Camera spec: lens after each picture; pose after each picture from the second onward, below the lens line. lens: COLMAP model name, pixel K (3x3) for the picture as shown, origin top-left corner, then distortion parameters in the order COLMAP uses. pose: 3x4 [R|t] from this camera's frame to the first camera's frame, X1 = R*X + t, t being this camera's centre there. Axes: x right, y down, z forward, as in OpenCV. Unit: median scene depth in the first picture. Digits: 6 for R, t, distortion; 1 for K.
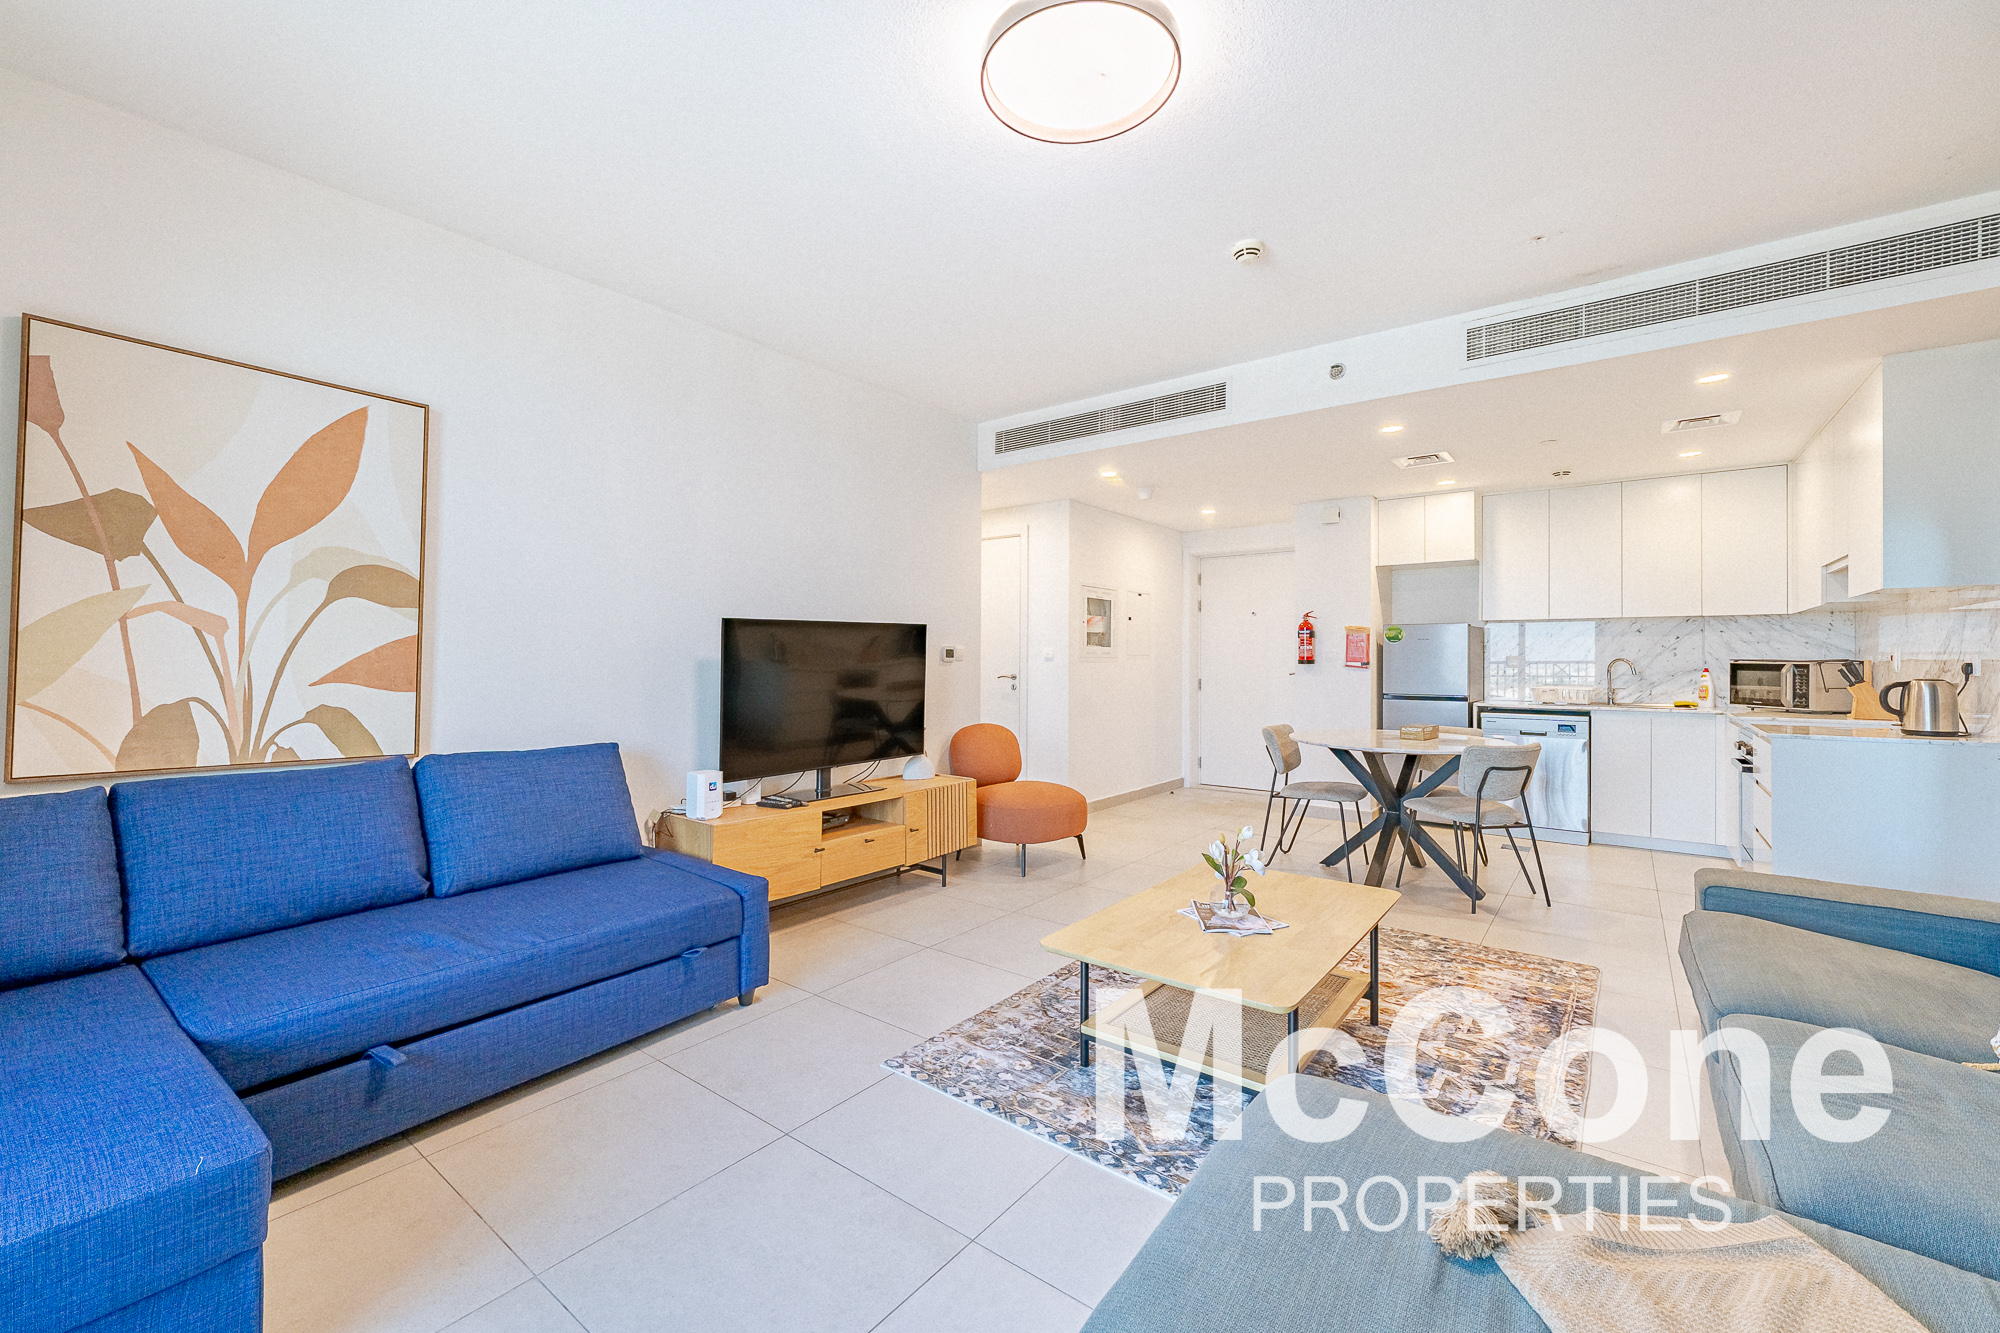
lens RADIAL K [[808.5, 0, 980.6], [0, 808.5, 655.5], [0, 0, 1]] dist [0.000586, -0.000168]
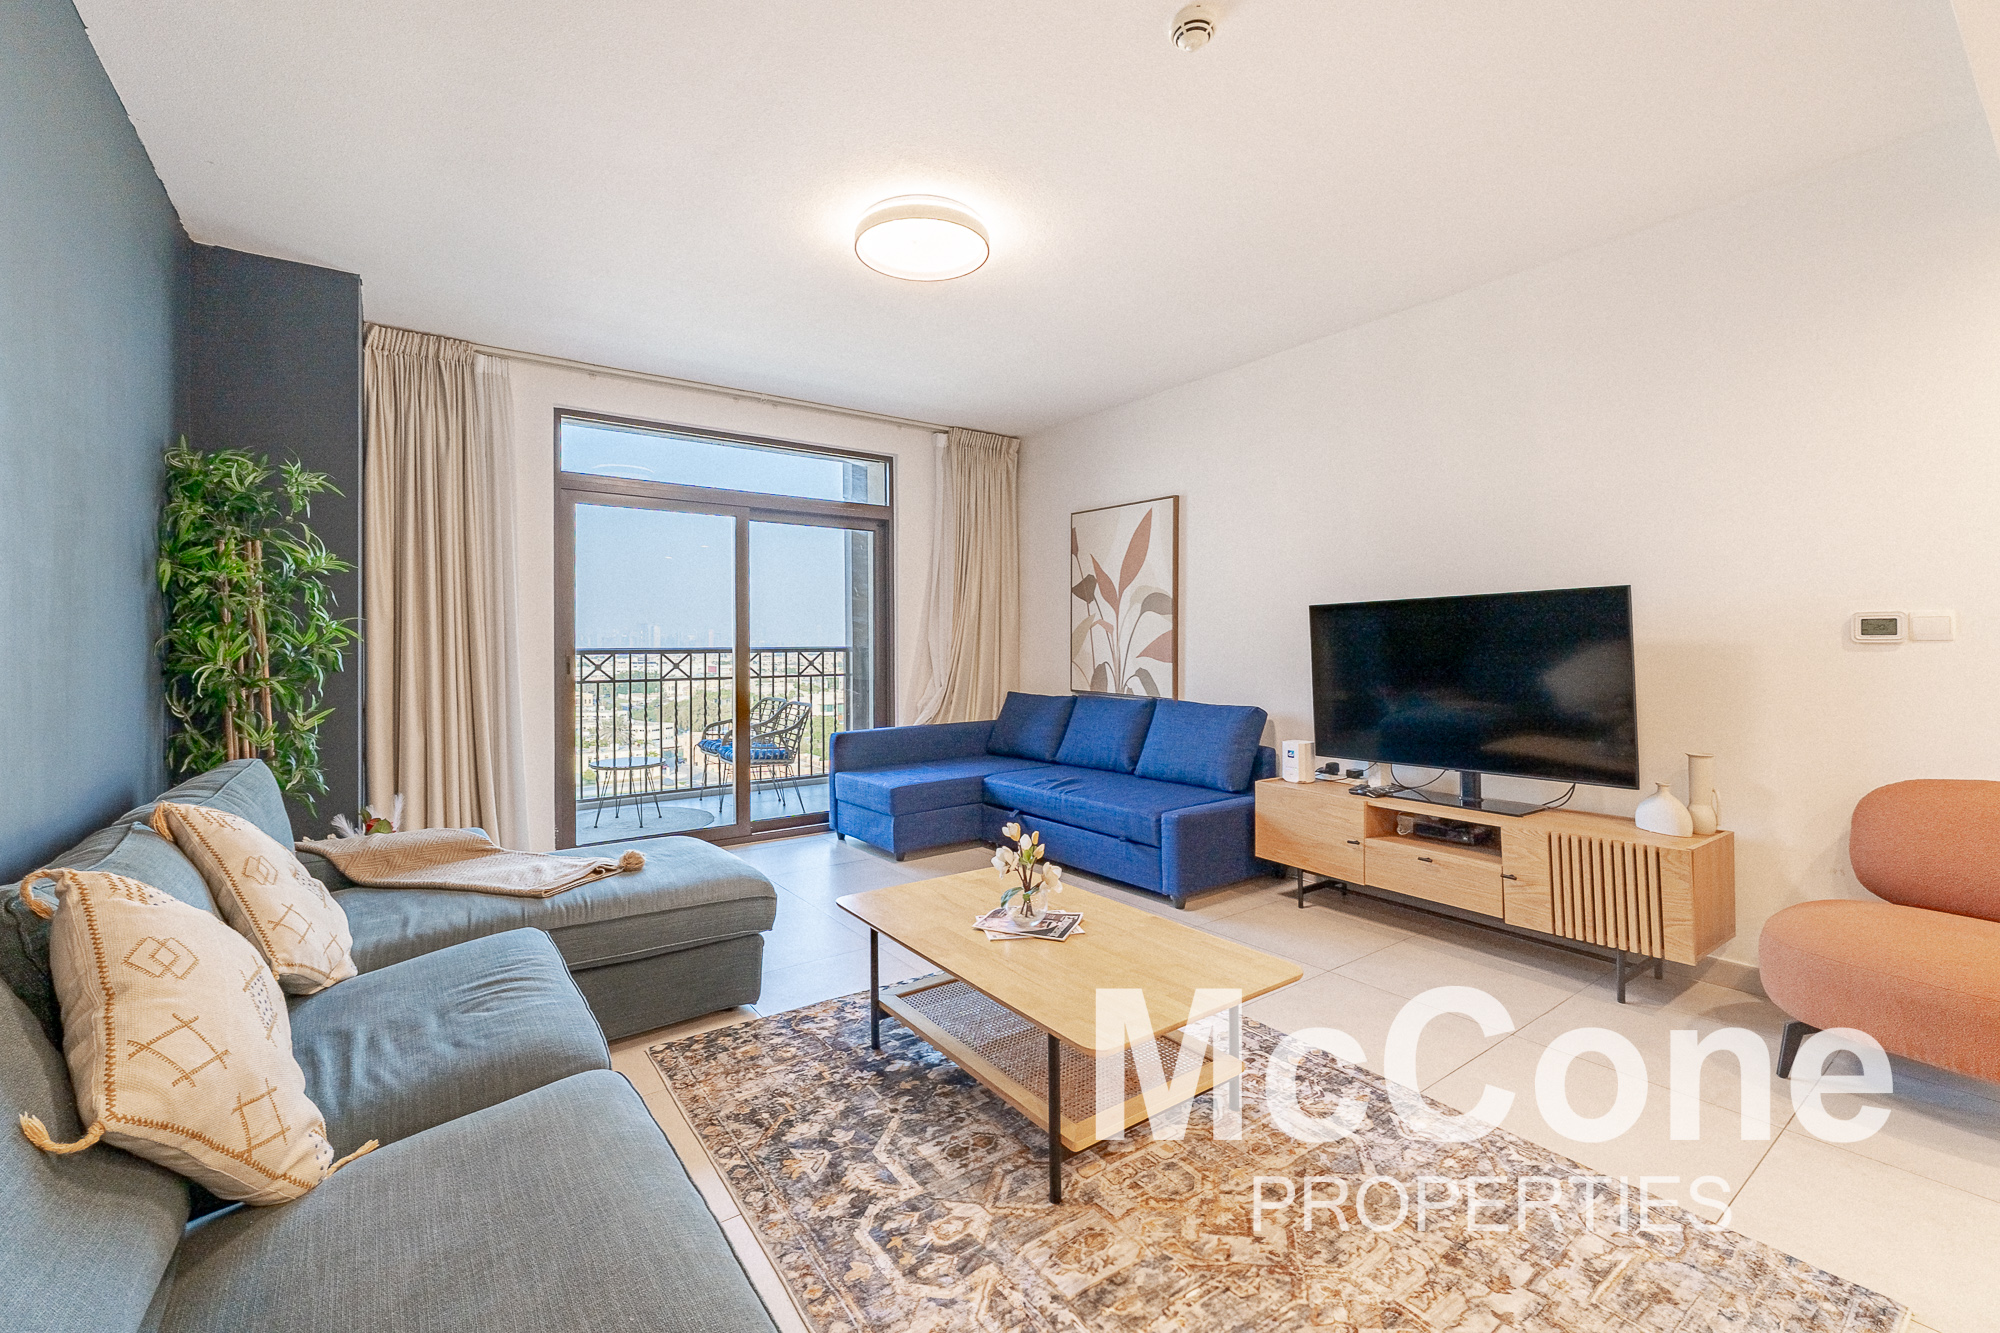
lens RADIAL K [[821.8, 0, 973.8], [0, 821.8, 638.6], [0, 0, 1]] dist [-0.000589, 0.000420]
pose [[-0.285728, -0.006359, -0.958290, 0.755743], [0.012470, 0.999869, -0.010353, 0.004189], [0.958230, -0.014908, -0.285611, 0.747133]]
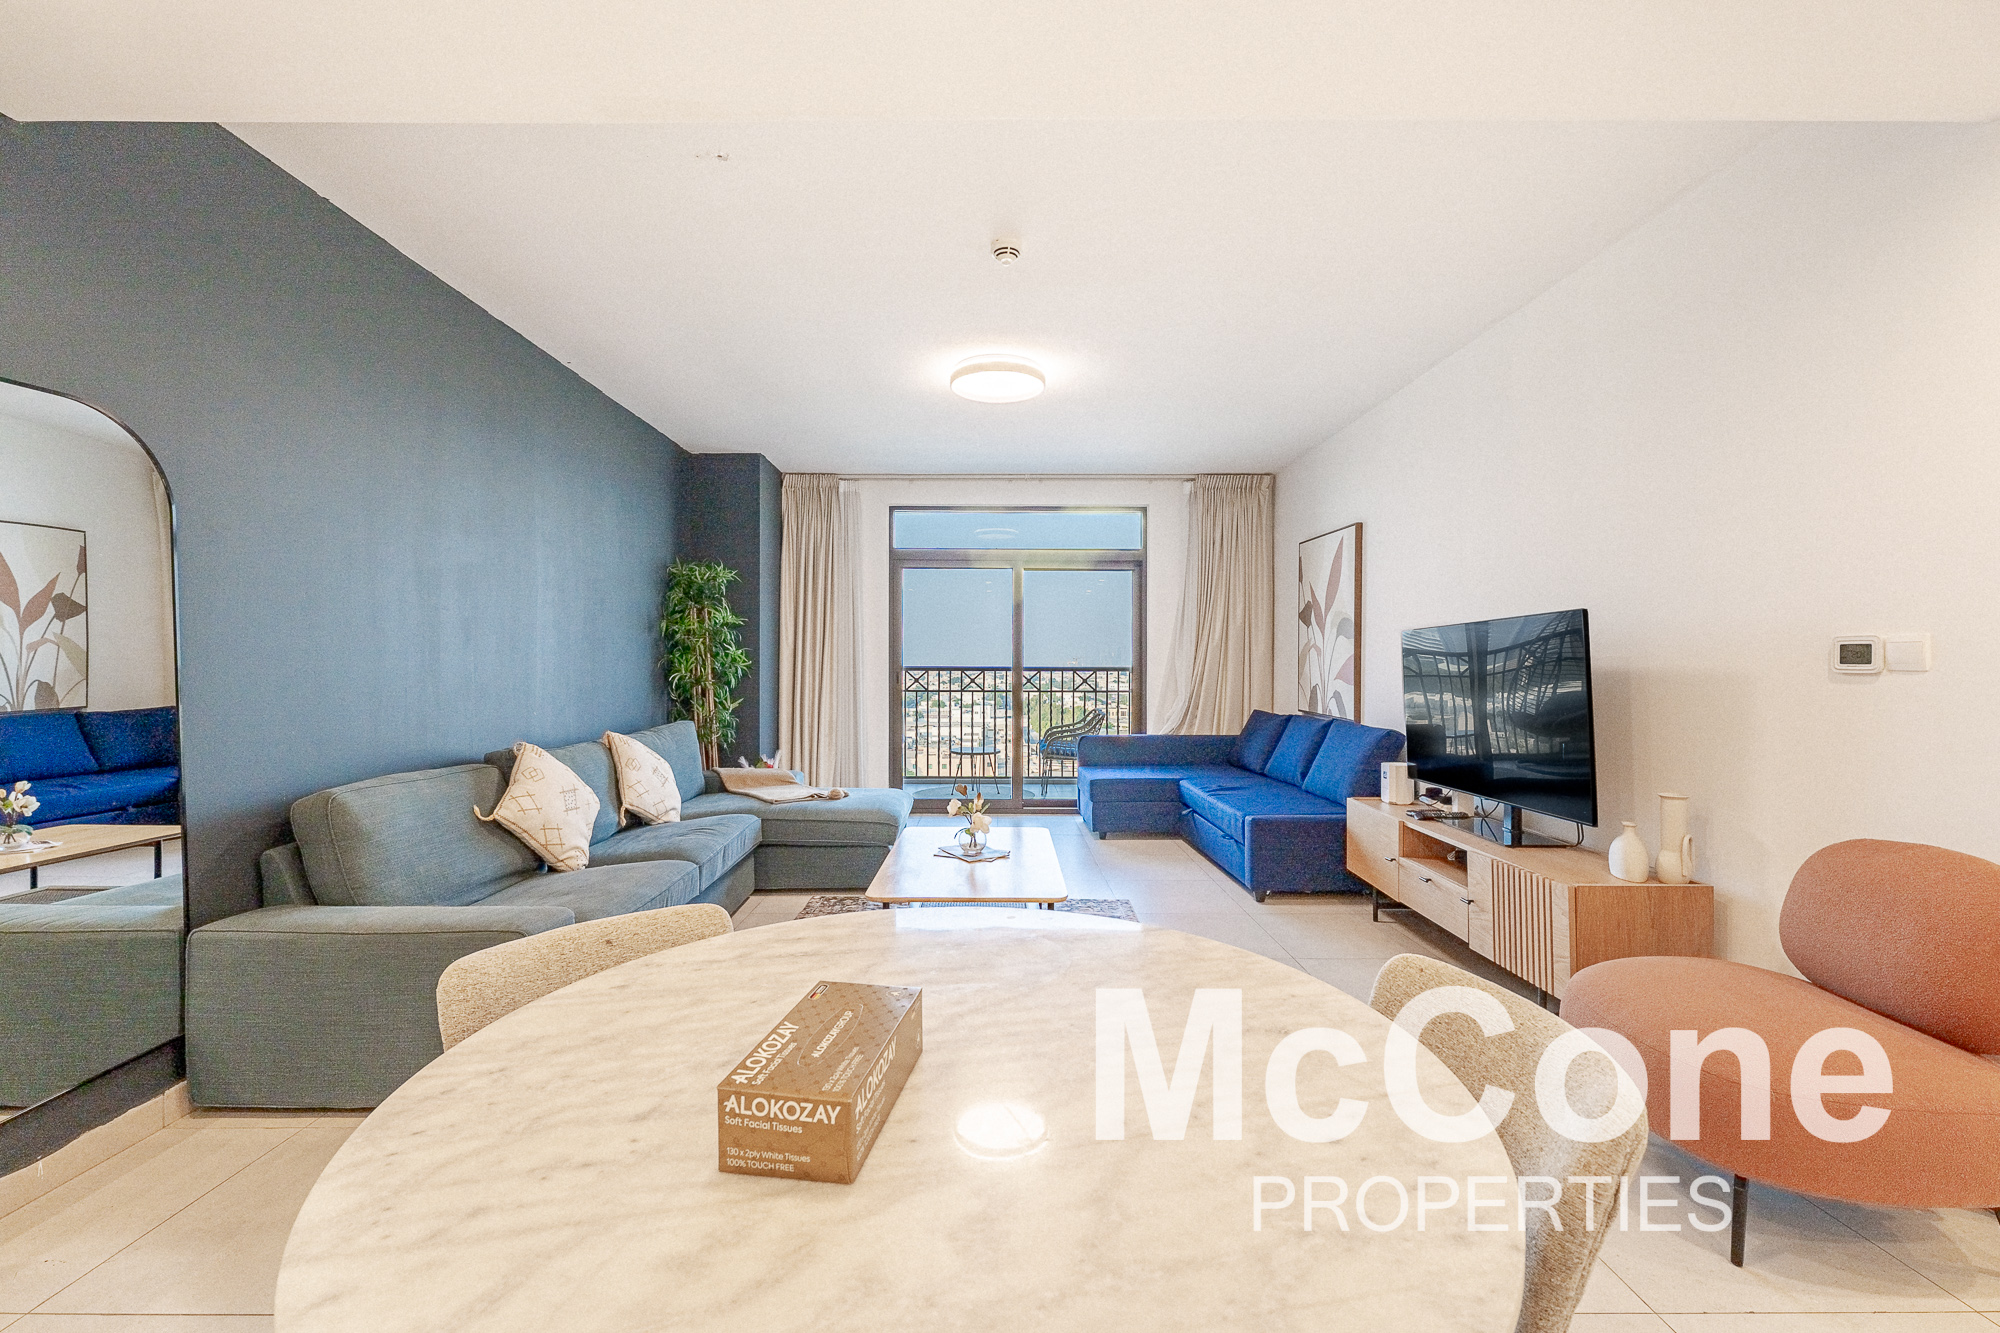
lens RADIAL K [[803.5, 0, 1000.0], [0, 803.5, 666.5], [0, 0, 1]] dist [-0.000006, -0.000354]
pose [[-0.785126, -0.001828, -0.619333, 0.691388], [0.001167, 0.999990, -0.004431, 0.006854], [0.619335, -0.004202, -0.785116, 1.302387]]
